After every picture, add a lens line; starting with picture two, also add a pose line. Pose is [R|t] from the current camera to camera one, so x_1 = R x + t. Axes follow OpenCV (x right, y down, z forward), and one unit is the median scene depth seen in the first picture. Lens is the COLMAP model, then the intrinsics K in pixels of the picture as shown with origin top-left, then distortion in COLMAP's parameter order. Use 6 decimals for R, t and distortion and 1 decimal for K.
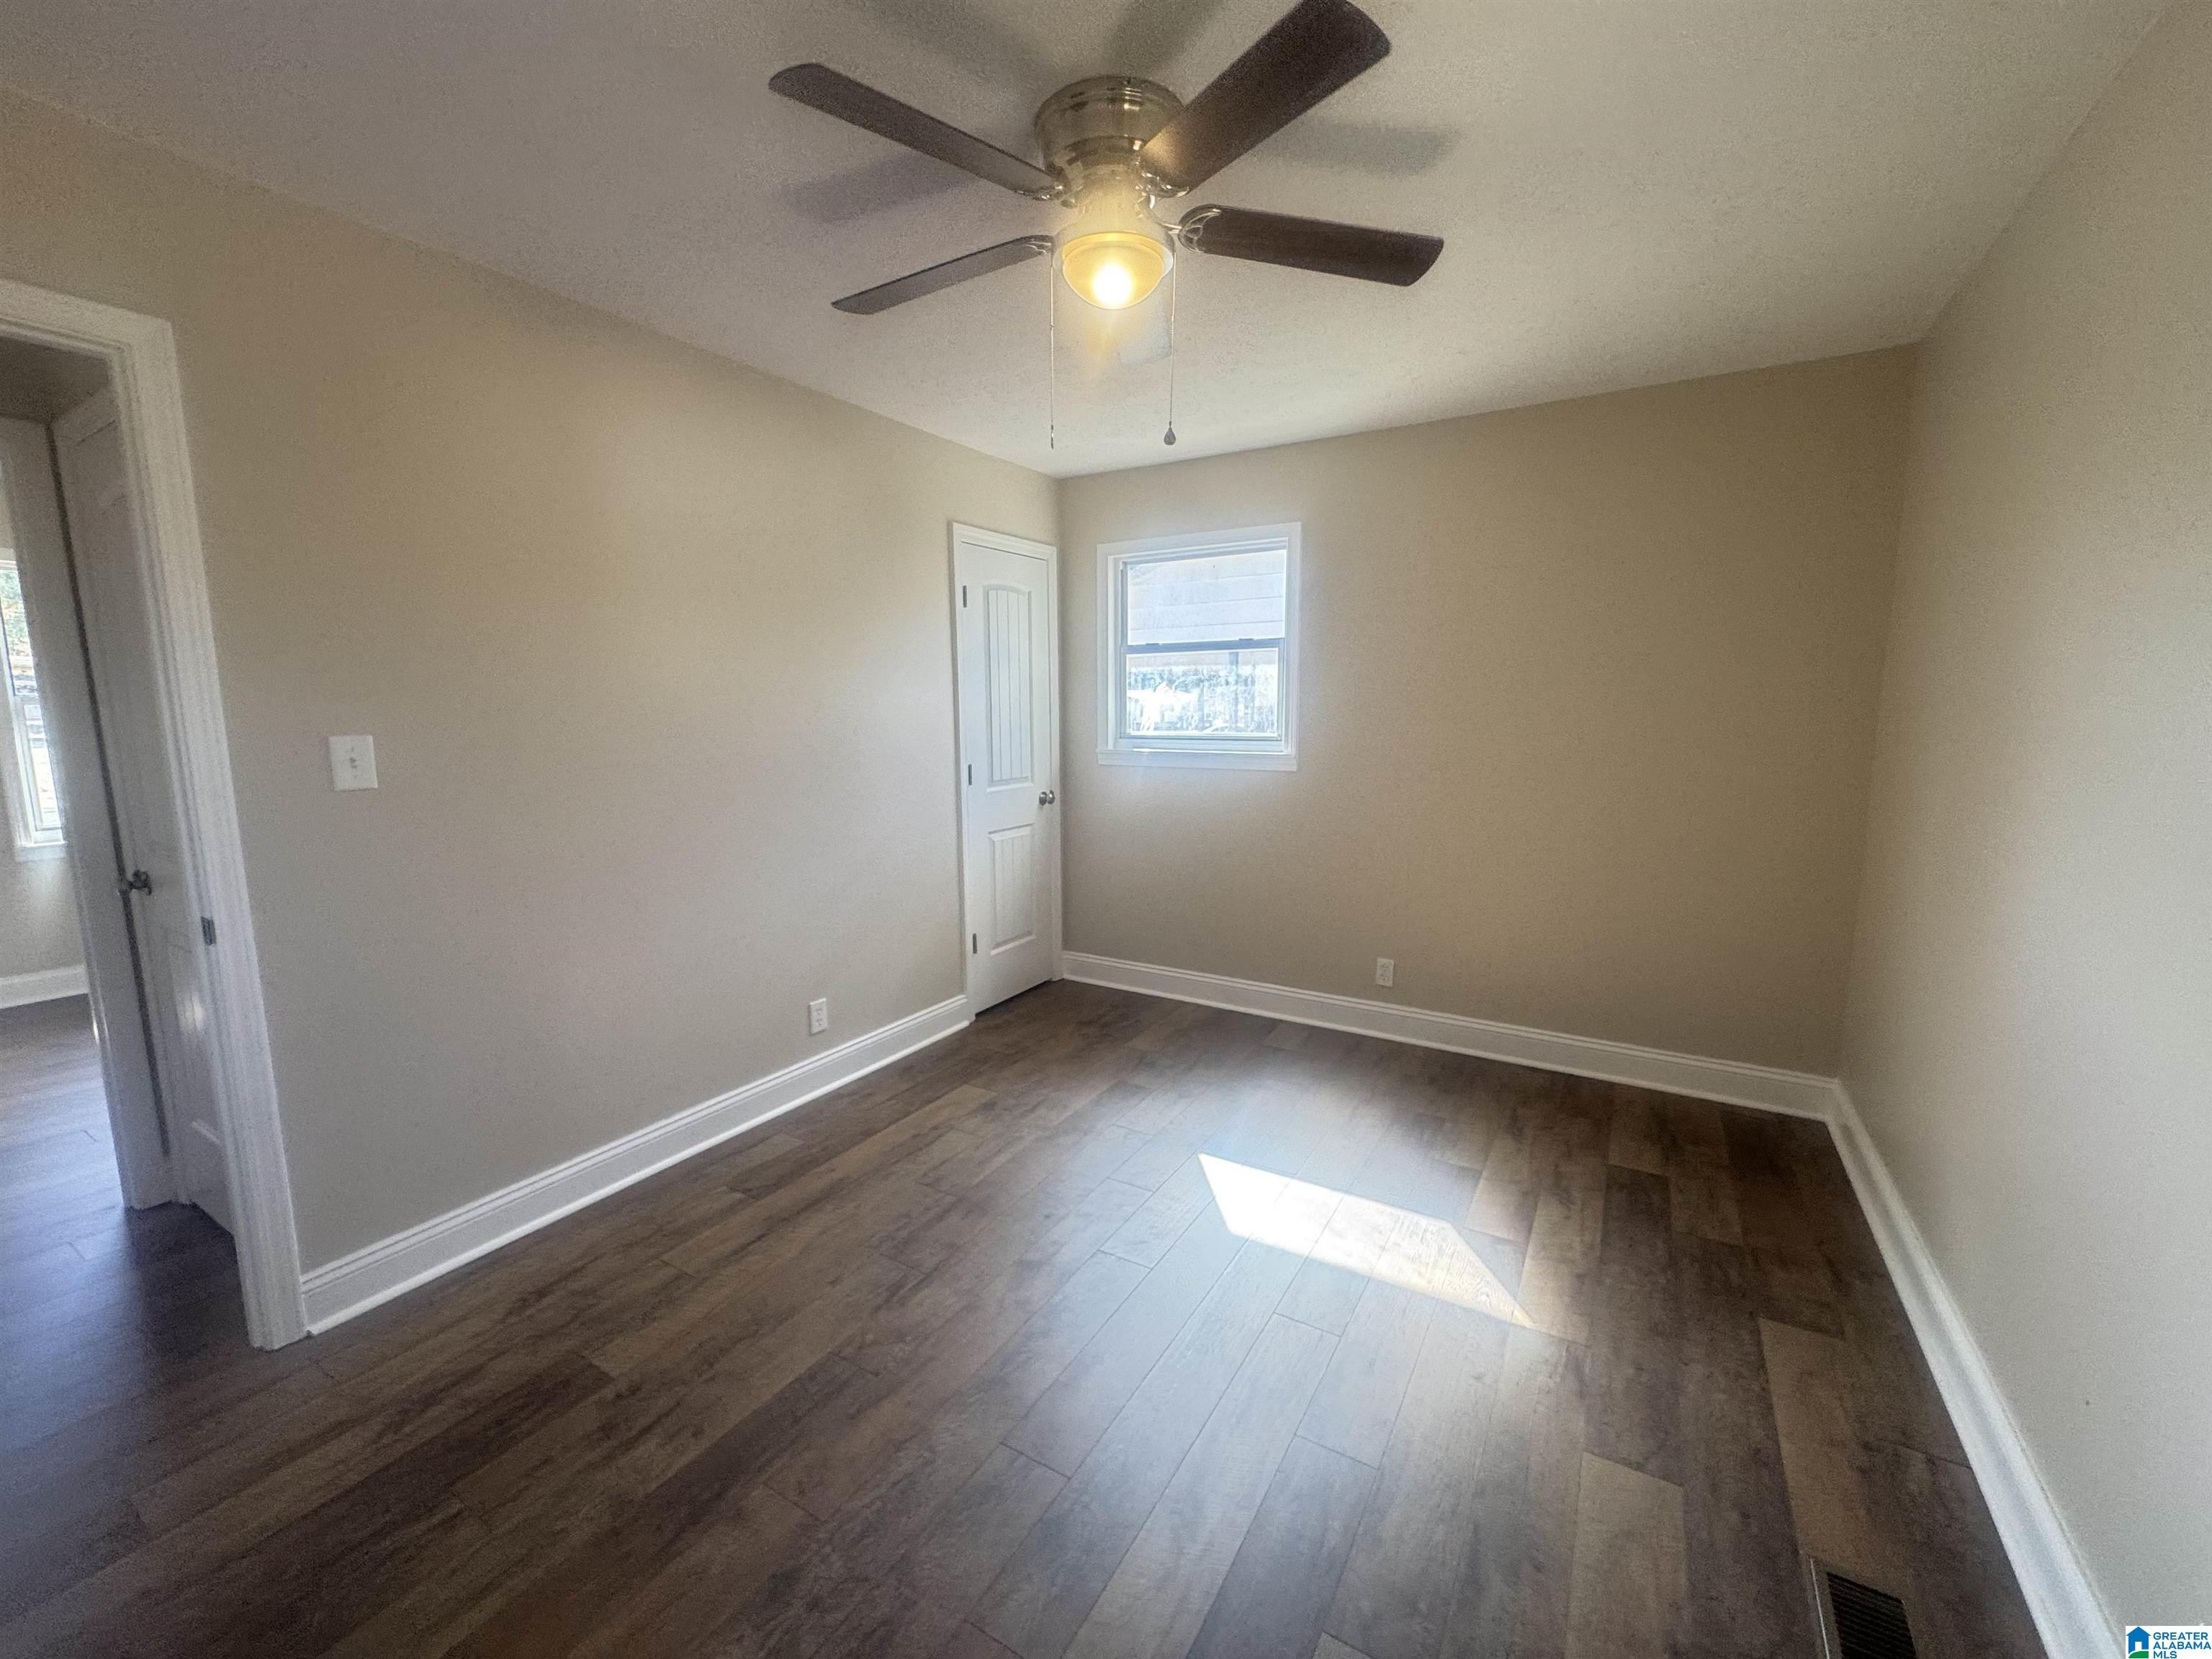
lens RADIAL K [[890.3, 0, 1103.3], [0, 890.3, 825.8], [0, 0, 1]] dist [-0.007969, 0.000337]
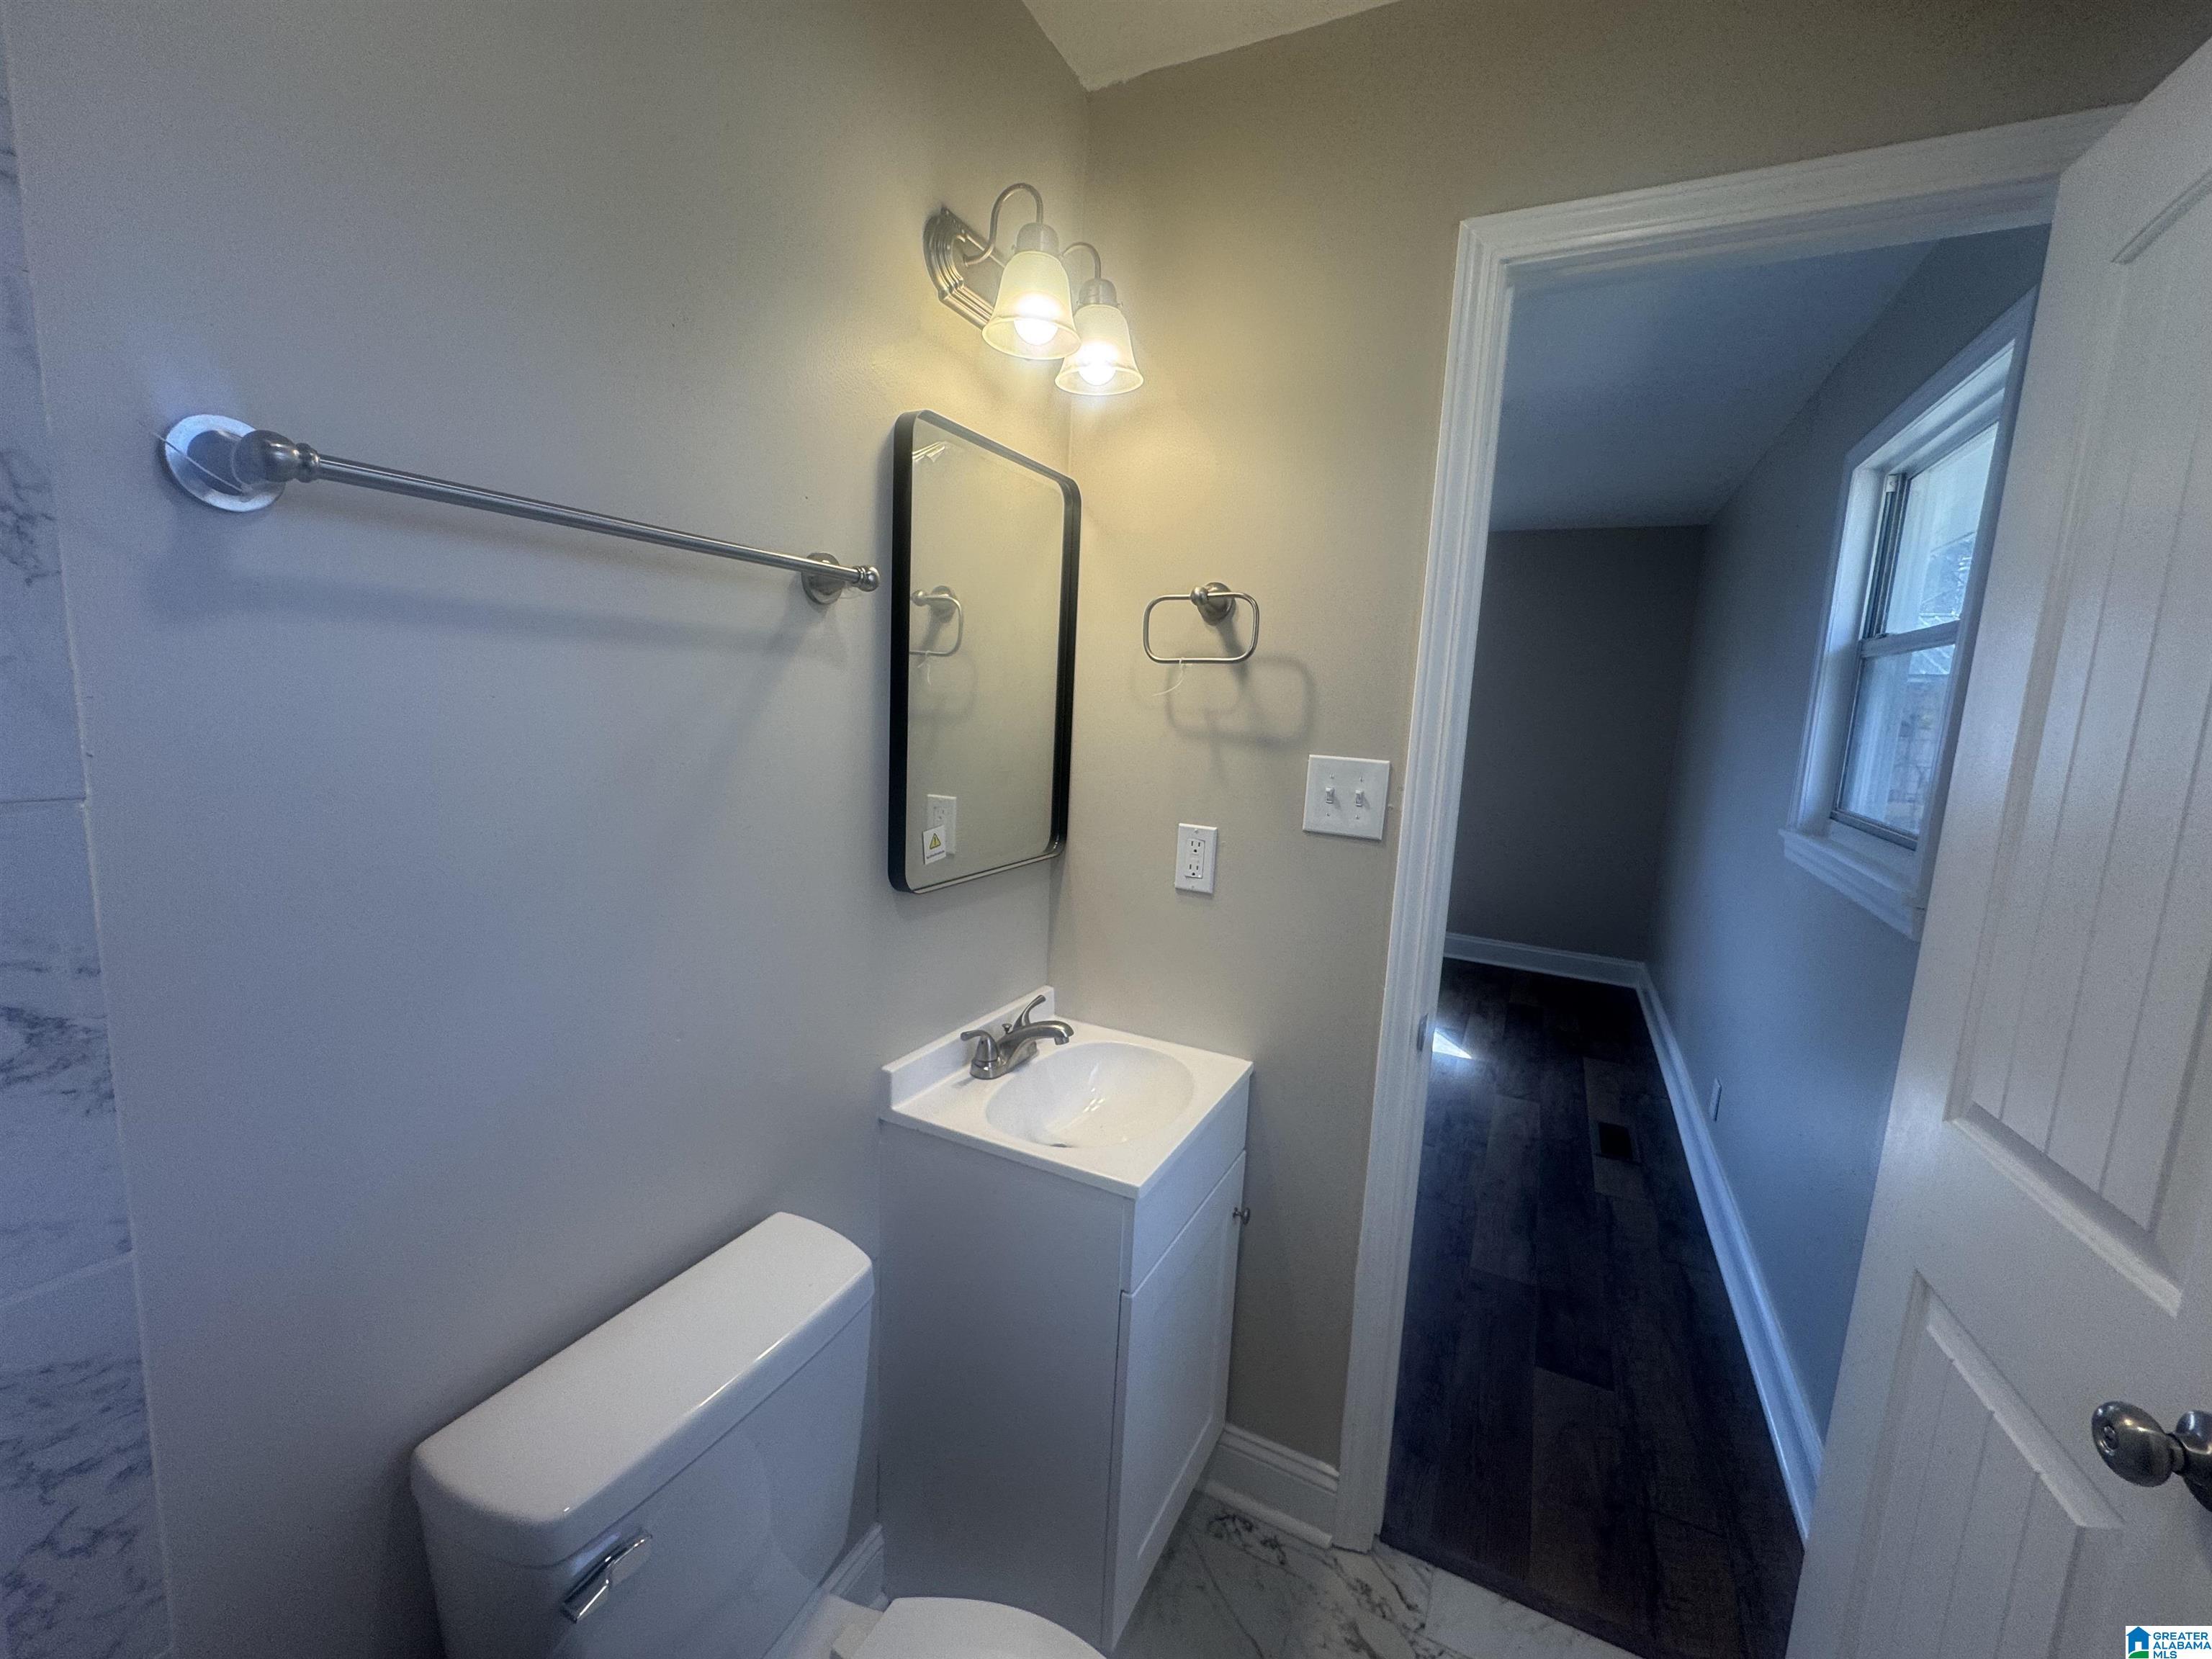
lens RADIAL K [[890.3, 0, 1103.3], [0, 890.3, 825.8], [0, 0, 1]] dist [-0.007969, 0.000337]
pose [[0.996079, 0.022577, 0.085541, -0.476653], [-0.022575, 0.999745, -0.000998, 0.083196], [-0.085541, -0.000937, 0.996334, -0.839959]]
